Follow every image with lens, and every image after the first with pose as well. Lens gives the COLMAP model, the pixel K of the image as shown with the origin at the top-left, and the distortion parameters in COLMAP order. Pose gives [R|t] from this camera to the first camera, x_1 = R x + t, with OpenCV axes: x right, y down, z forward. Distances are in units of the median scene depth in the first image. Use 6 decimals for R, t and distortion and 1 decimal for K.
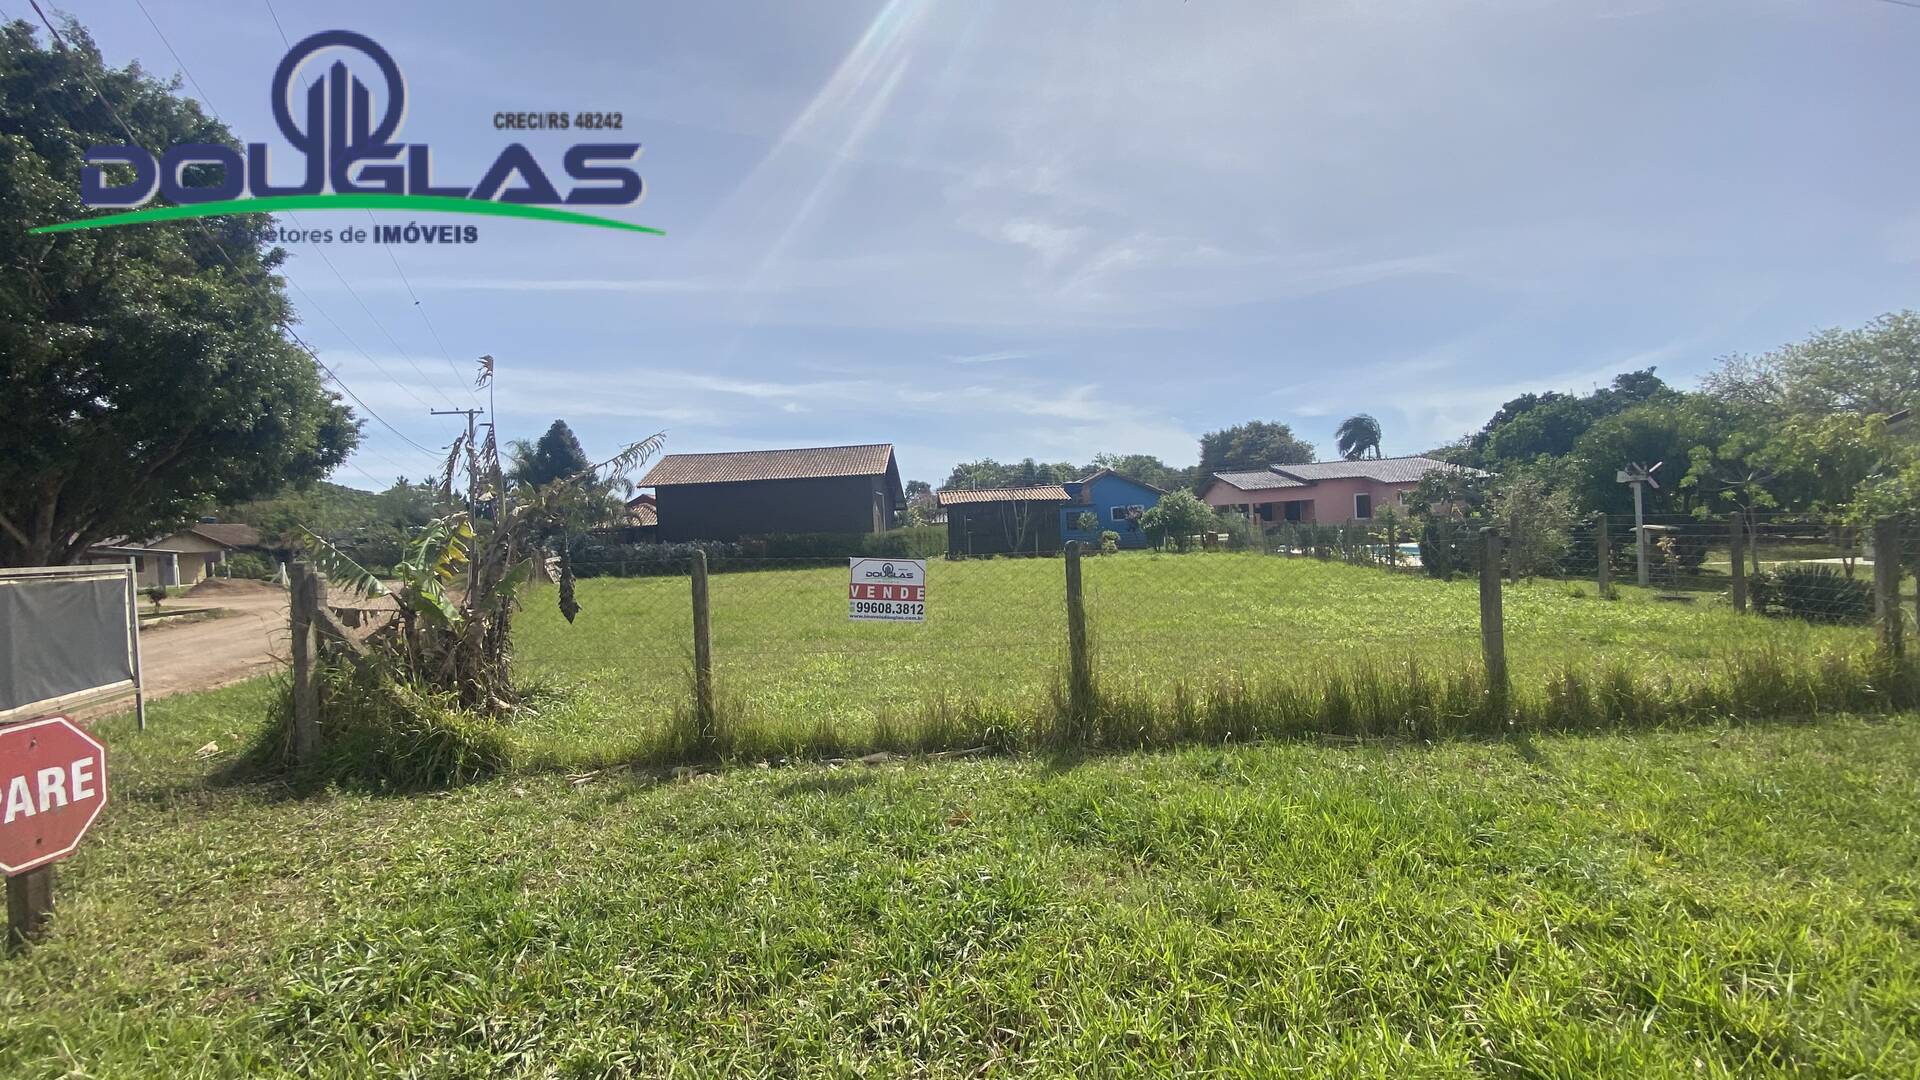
lens RADIAL K [[791.1, 0, 968.2], [0, 791.1, 556.4], [0, 0, 1]] dist [0.018879, -0.019512]
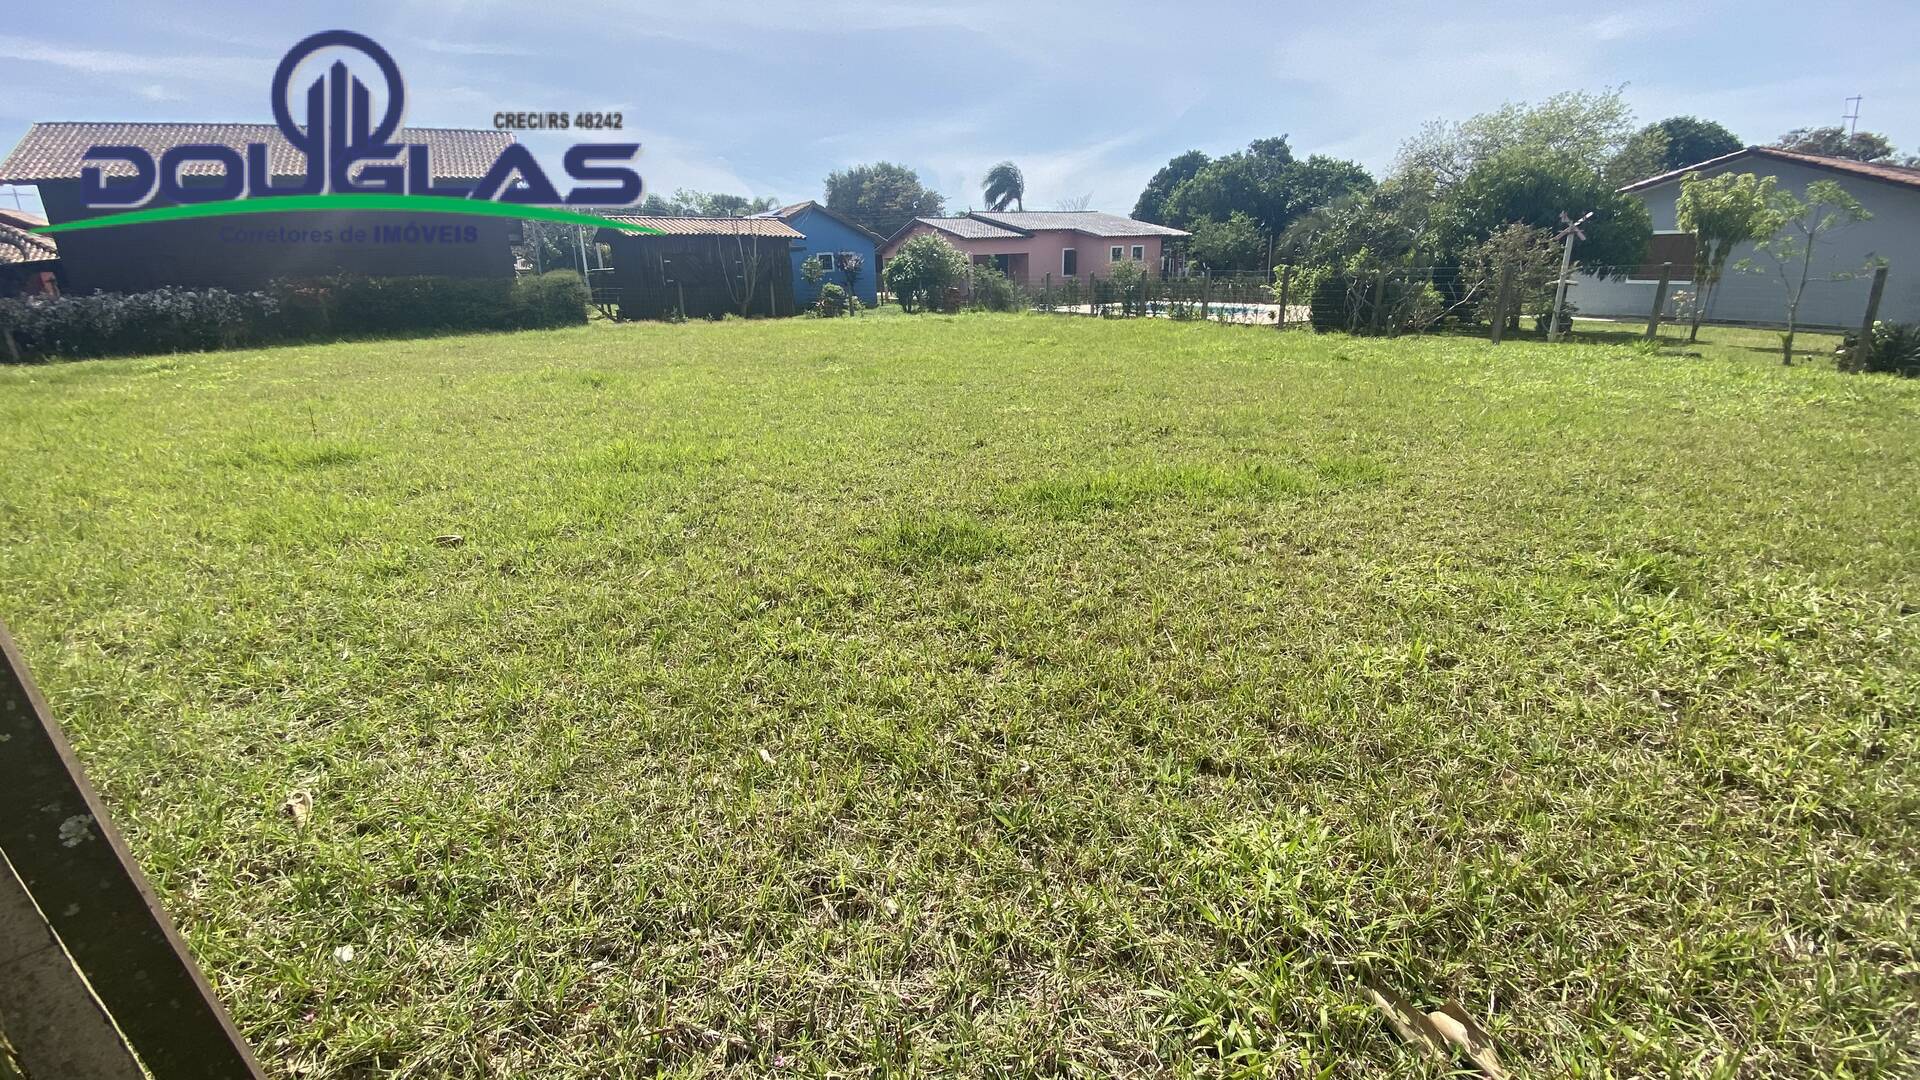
lens RADIAL K [[791.1, 0, 966.4], [0, 791.1, 552.4], [0, 0, 1]] dist [0.018879, -0.019512]
pose [[0.859134, -0.146644, 0.490291, -0.130997], [0.002134, 0.959083, 0.283118, 0.001858], [-0.511747, -0.242190, 0.824293, 0.180060]]
